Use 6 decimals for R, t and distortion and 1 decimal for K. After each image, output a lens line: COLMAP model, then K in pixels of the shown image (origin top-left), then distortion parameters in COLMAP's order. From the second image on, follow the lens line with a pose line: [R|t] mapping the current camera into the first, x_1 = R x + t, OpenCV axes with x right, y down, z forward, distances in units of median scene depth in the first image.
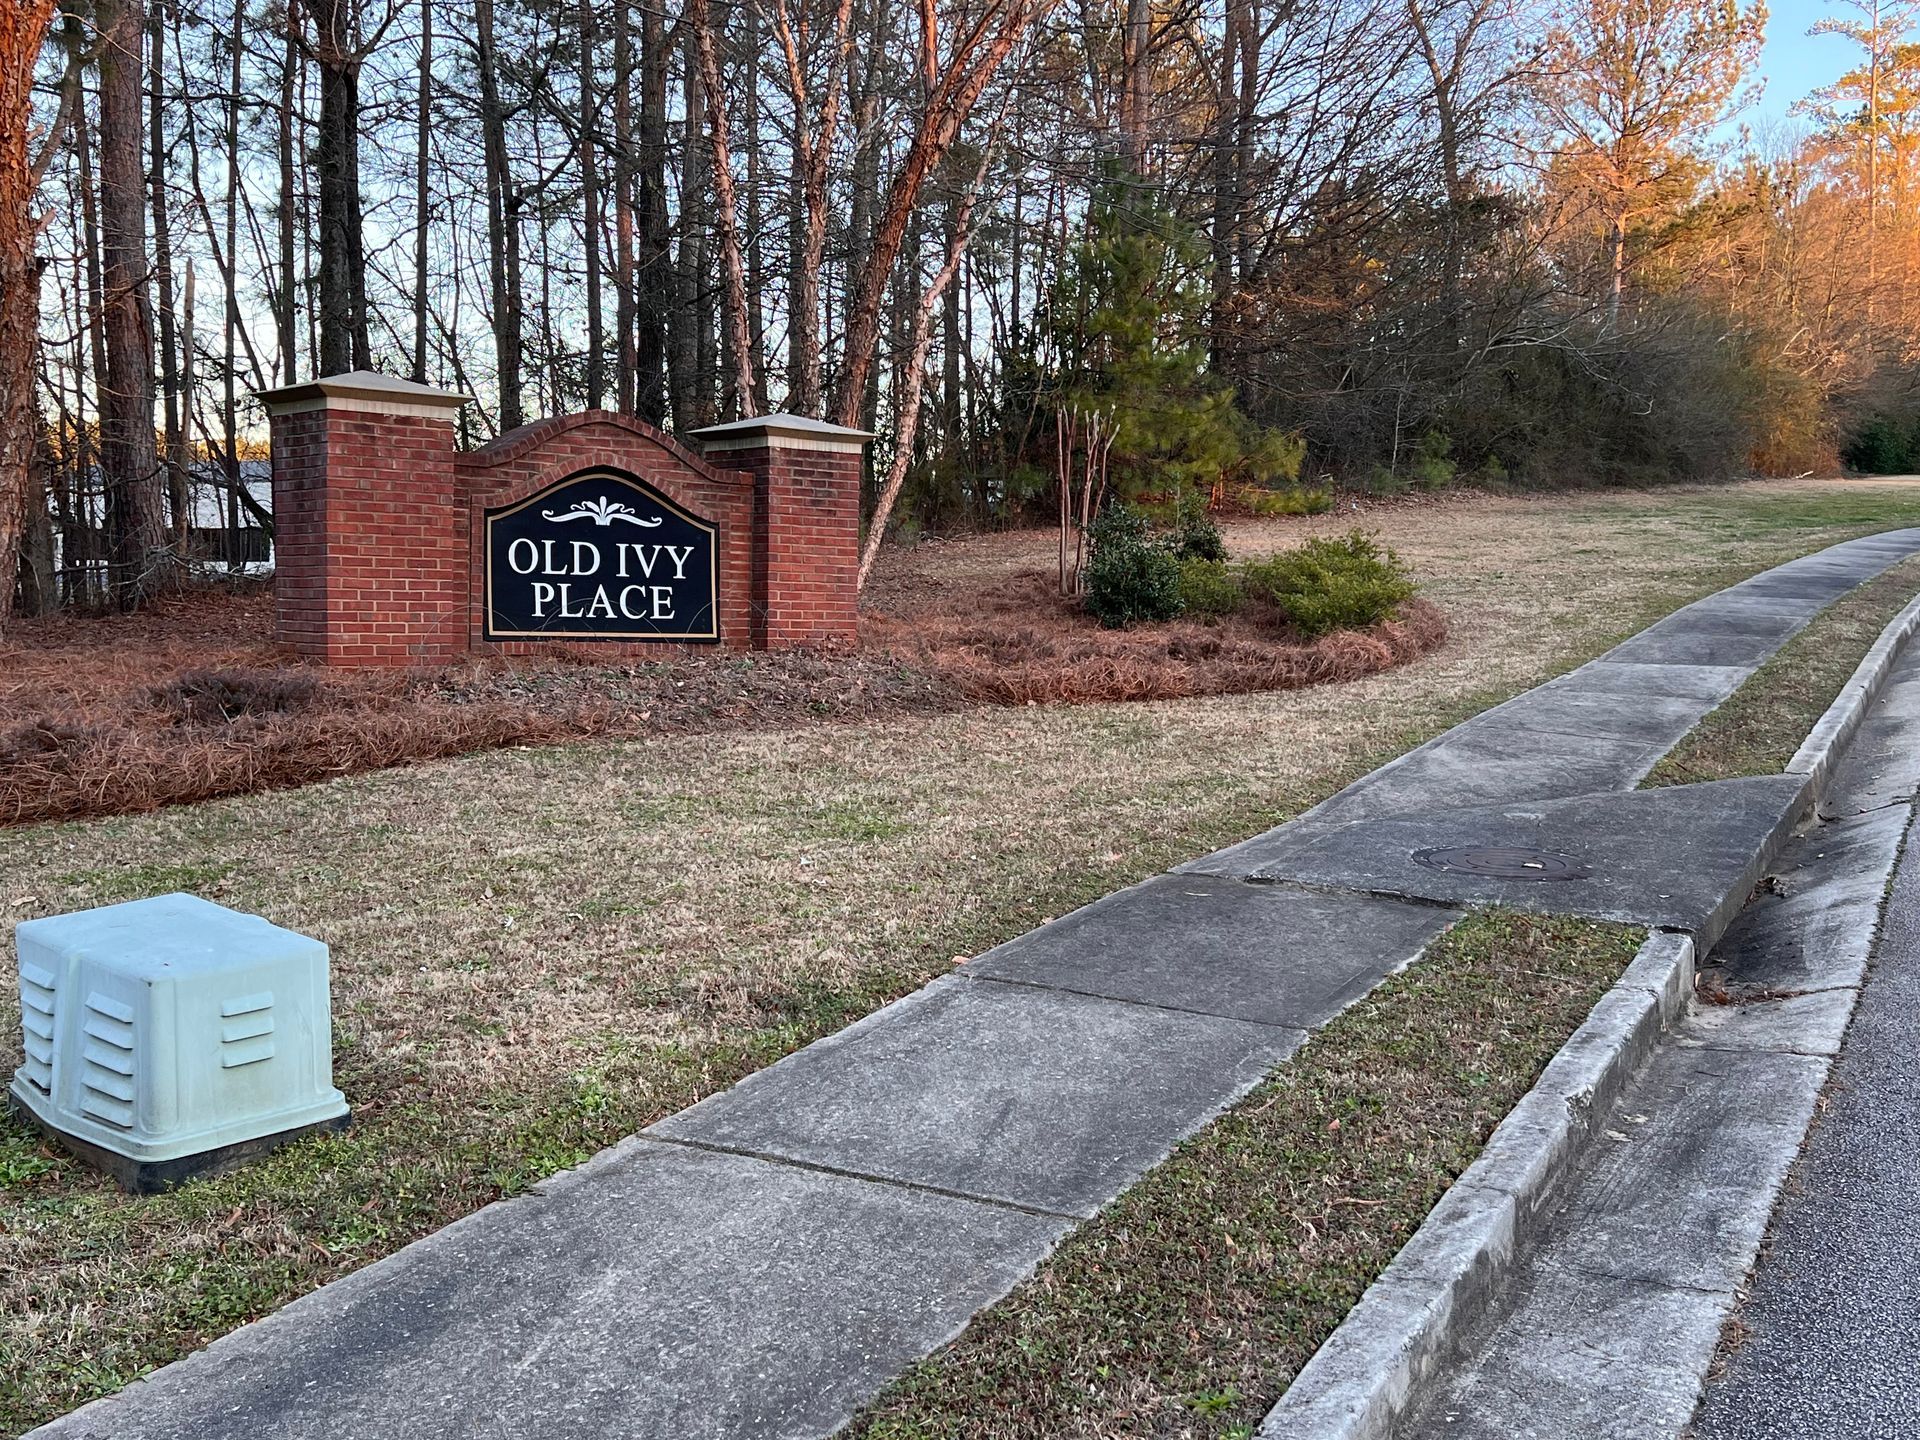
lens RADIAL K [[1571.4, 0, 958.6], [0, 1571.4, 717.7], [0, 0, 1]] dist [-0.001025, -0.000414]
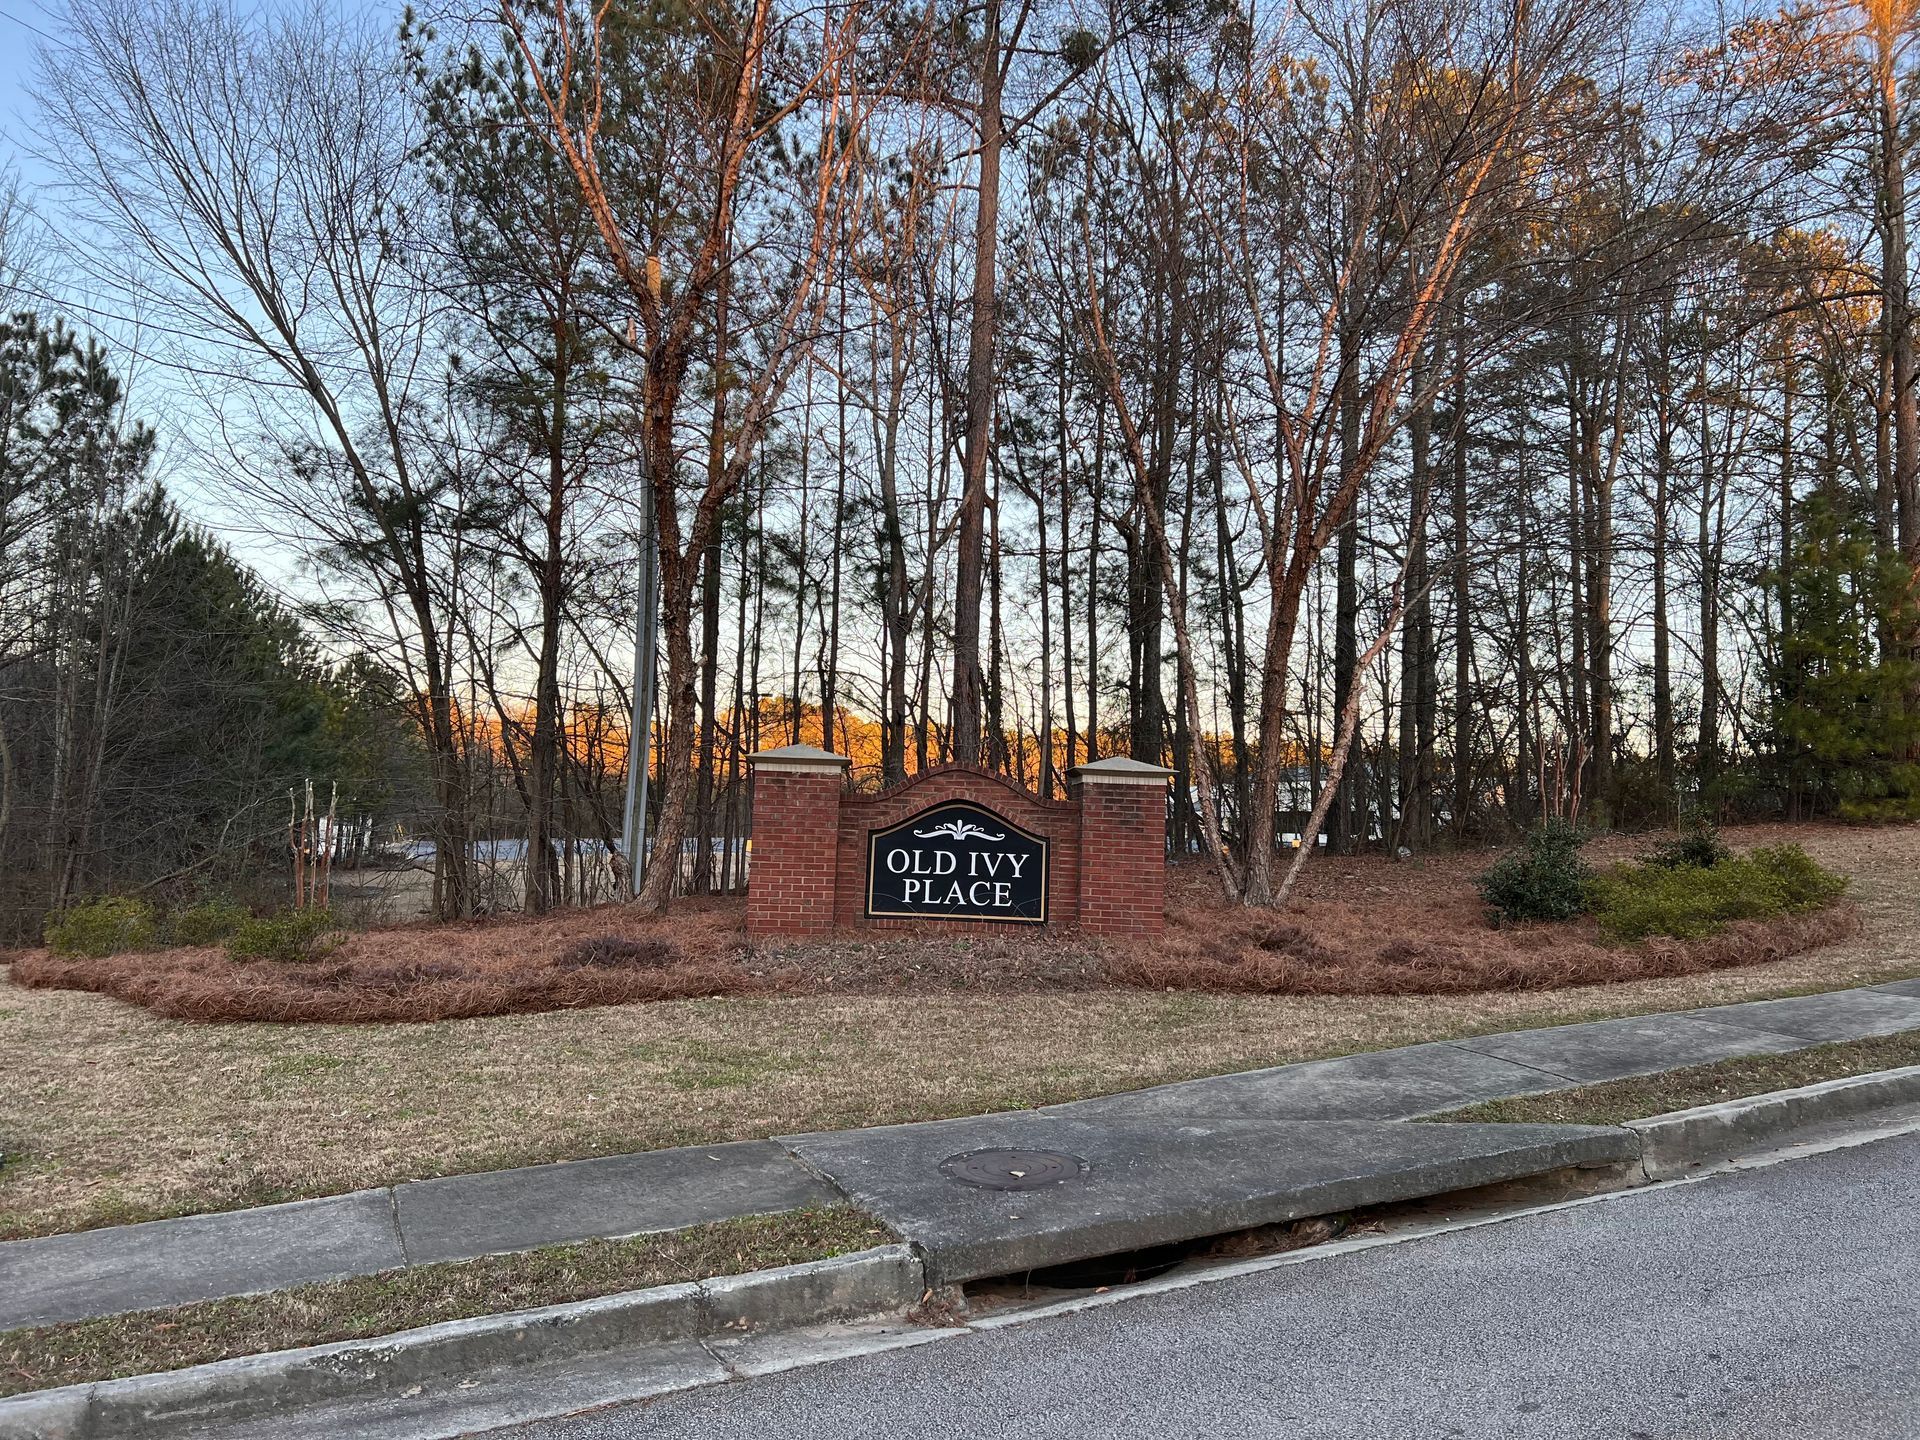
lens RADIAL K [[1441.8, 0, 961.2], [0, 1441.8, 717.8], [0, 0, 1]] dist [0.034066, -0.004459]
pose [[0.925751, -0.033038, -0.376688, 0.277542], [-0.042493, 0.980776, -0.190453, 0.019759], [0.375739, 0.192319, 0.906551, -0.219879]]
